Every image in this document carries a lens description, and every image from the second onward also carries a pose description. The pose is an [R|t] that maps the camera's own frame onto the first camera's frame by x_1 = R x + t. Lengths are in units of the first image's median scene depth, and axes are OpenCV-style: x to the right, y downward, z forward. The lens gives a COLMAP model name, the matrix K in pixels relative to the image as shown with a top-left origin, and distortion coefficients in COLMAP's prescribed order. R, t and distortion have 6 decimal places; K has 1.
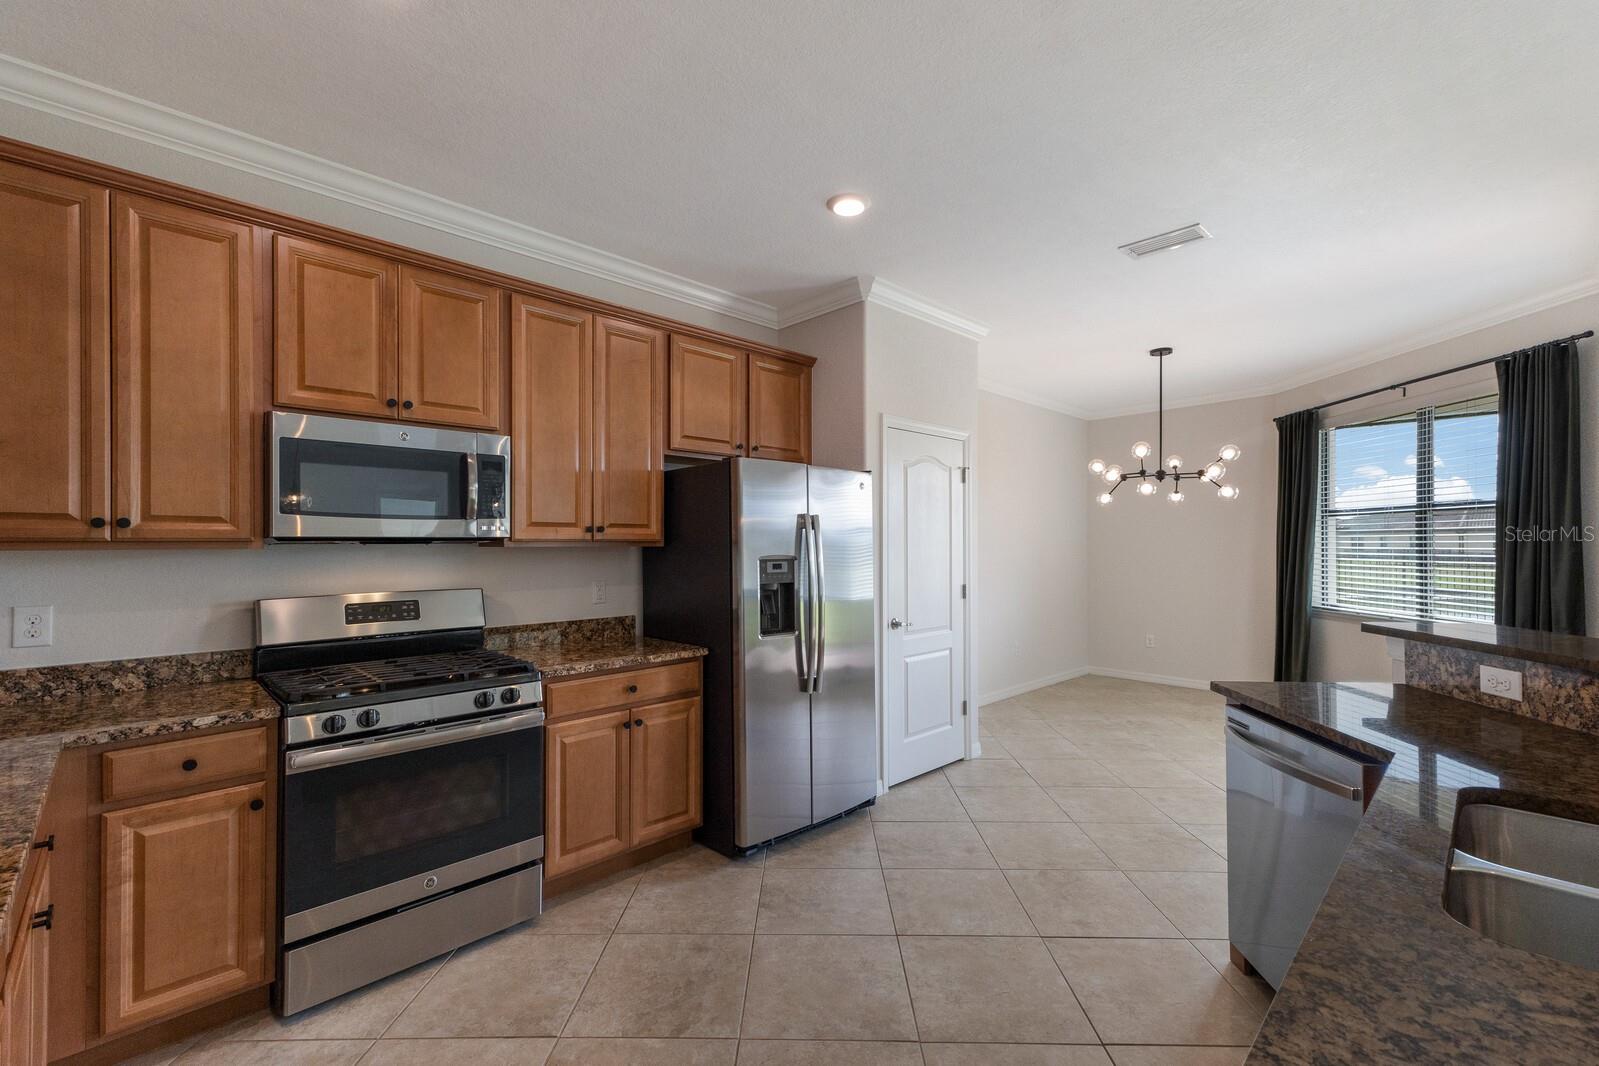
lens RADIAL K [[685.9, 0, 798.6], [0, 685.9, 541.7], [0, 0, 1]] dist [0.016178, -0.000203]
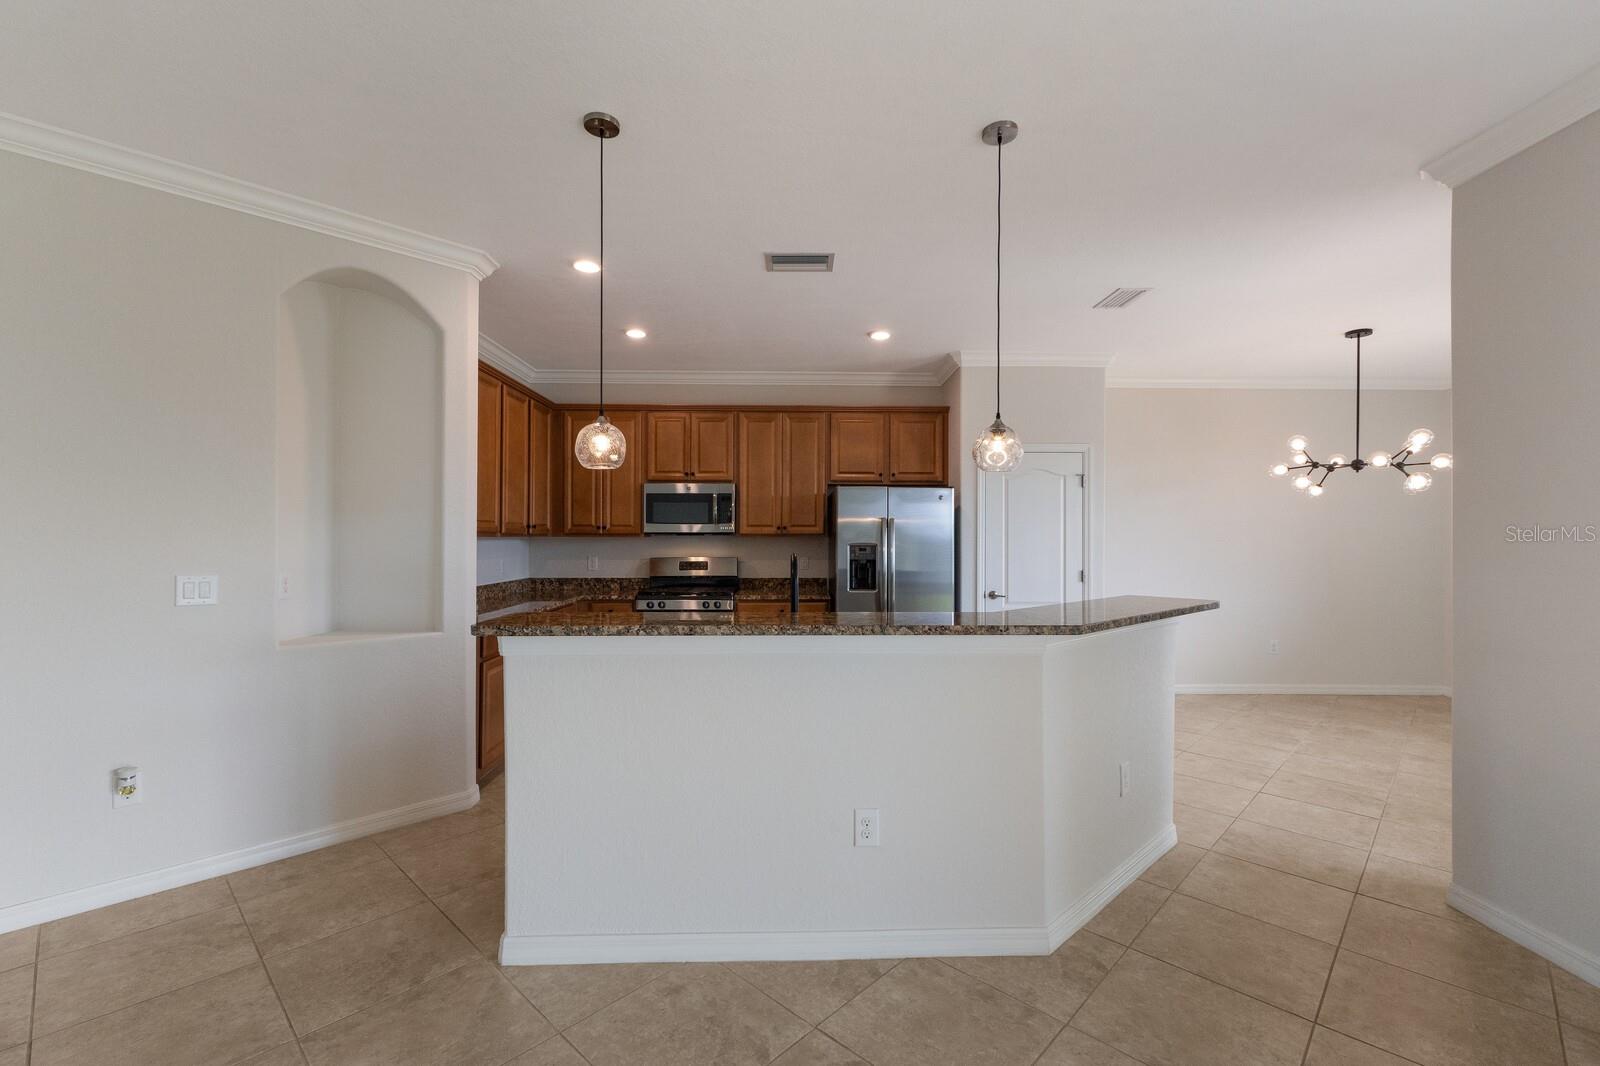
lens RADIAL K [[686.3, 0, 797.9], [0, 686.3, 534.8], [0, 0, 1]] dist [0.016178, -0.000203]
pose [[0.730449, 0.004592, -0.682952, 1.148754], [-0.001554, 0.999986, 0.005061, -0.009965], [0.682965, -0.002636, 0.730446, -0.385817]]
